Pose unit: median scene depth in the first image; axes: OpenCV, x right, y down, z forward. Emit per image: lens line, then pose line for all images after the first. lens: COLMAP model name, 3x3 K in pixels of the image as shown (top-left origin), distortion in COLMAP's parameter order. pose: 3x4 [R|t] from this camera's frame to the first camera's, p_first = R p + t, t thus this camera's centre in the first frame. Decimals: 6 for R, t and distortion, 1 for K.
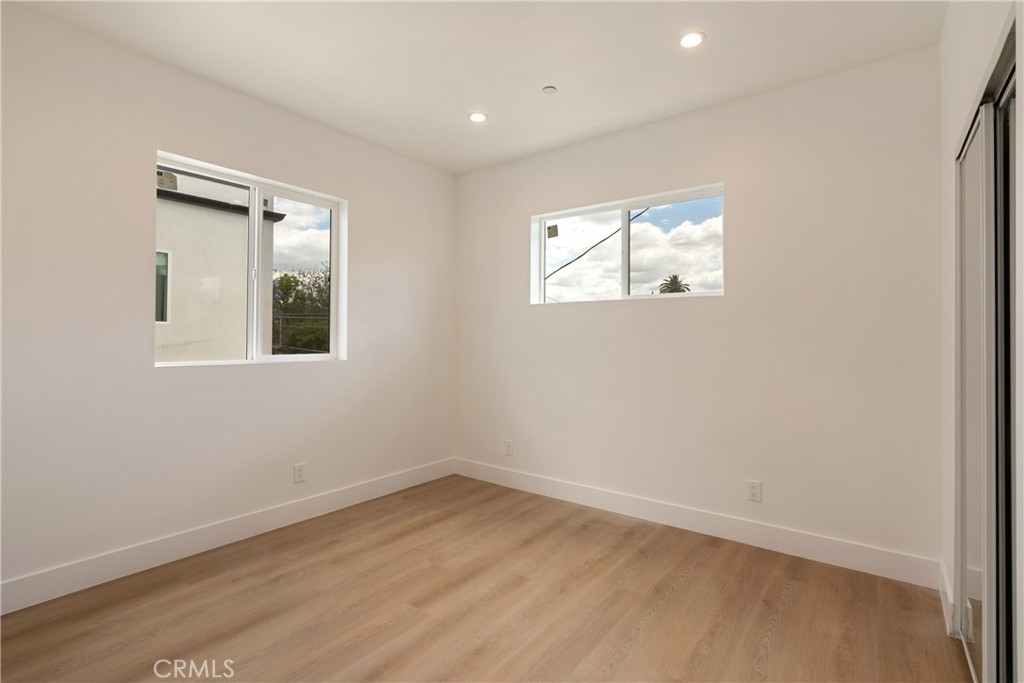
lens RADIAL K [[482.6, 0, 512.0], [0, 482.6, 341.5], [0, 0, 1]] dist [-0.001184, -0.000080]
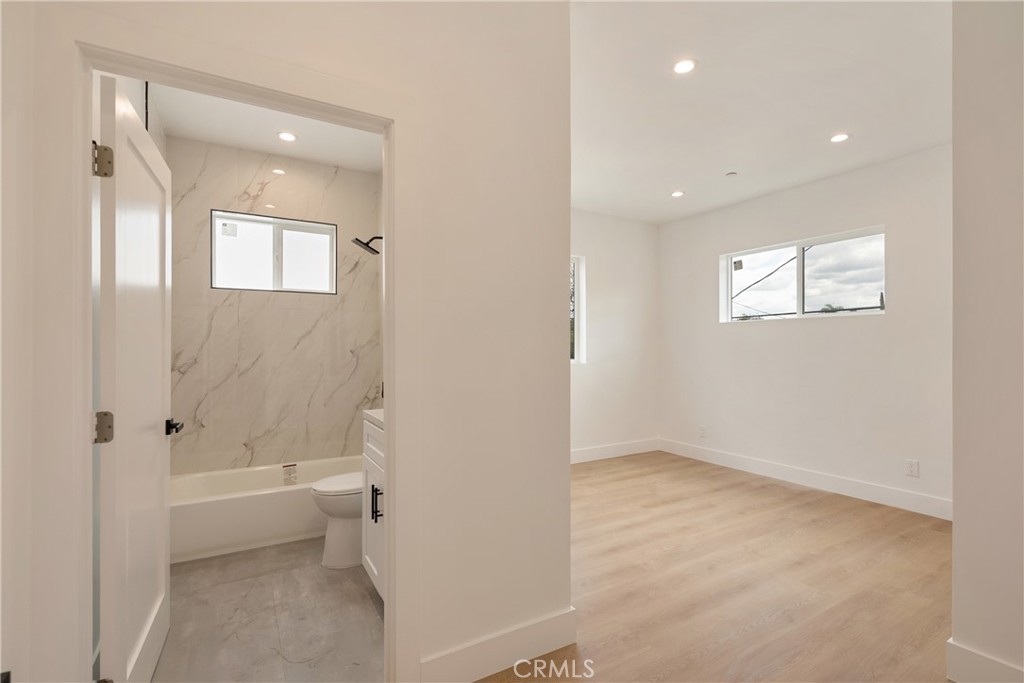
lens RADIAL K [[475.4, 0, 512.6], [0, 475.4, 344.3], [0, 0, 1]] dist [0.001860, 0.000229]
pose [[0.927306, -0.008456, -0.374208, 0.000112], [0.002834, 0.999875, -0.015569, 0.000527], [0.374293, 0.013377, 0.927214, -0.511986]]
